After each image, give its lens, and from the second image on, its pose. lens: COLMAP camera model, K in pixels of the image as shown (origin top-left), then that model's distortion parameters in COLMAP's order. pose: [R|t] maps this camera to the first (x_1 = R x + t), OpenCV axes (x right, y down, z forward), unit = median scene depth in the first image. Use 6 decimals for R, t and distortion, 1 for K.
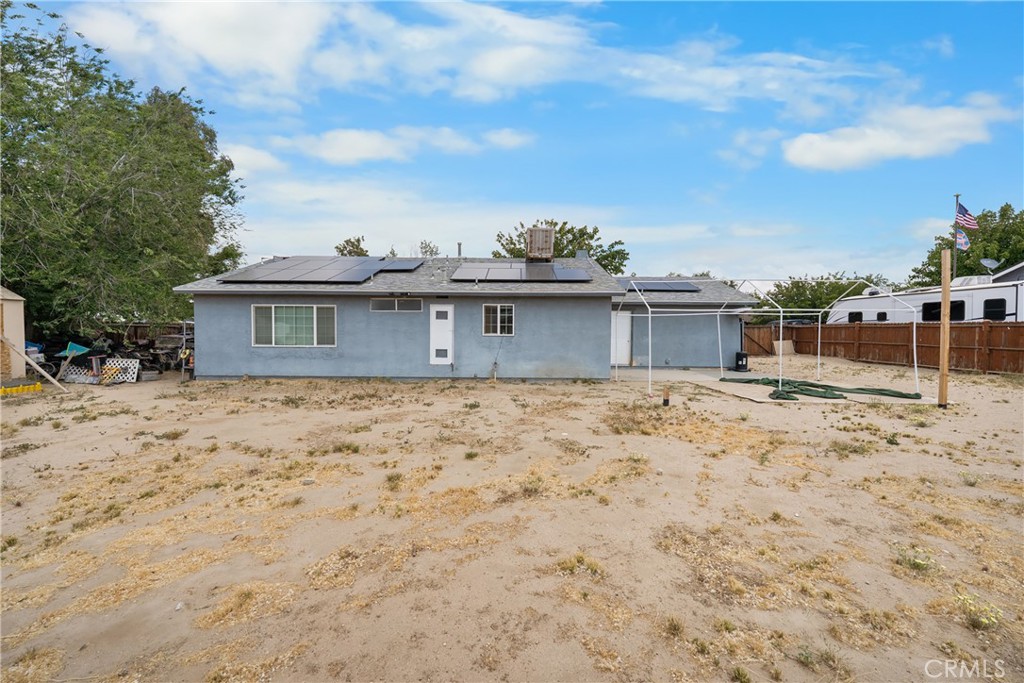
lens RADIAL K [[417.6, 0, 512.0], [0, 417.6, 341.5], [0, 0, 1]] dist [-0.001139, -0.000231]
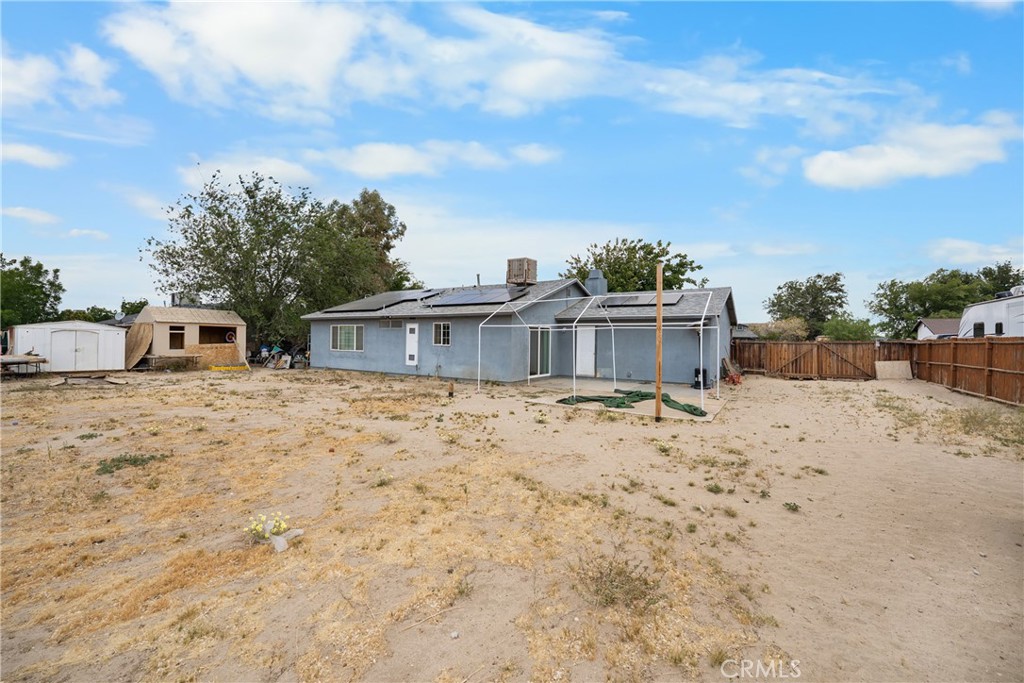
lens RADIAL K [[417.6, 0, 512.0], [0, 417.6, 341.5], [0, 0, 1]] dist [-0.001139, -0.000231]
pose [[0.845140, 0.007717, -0.534489, 0.884676], [-0.027201, 0.999221, -0.028584, 0.005067], [0.533853, 0.038696, 0.844692, -0.025936]]
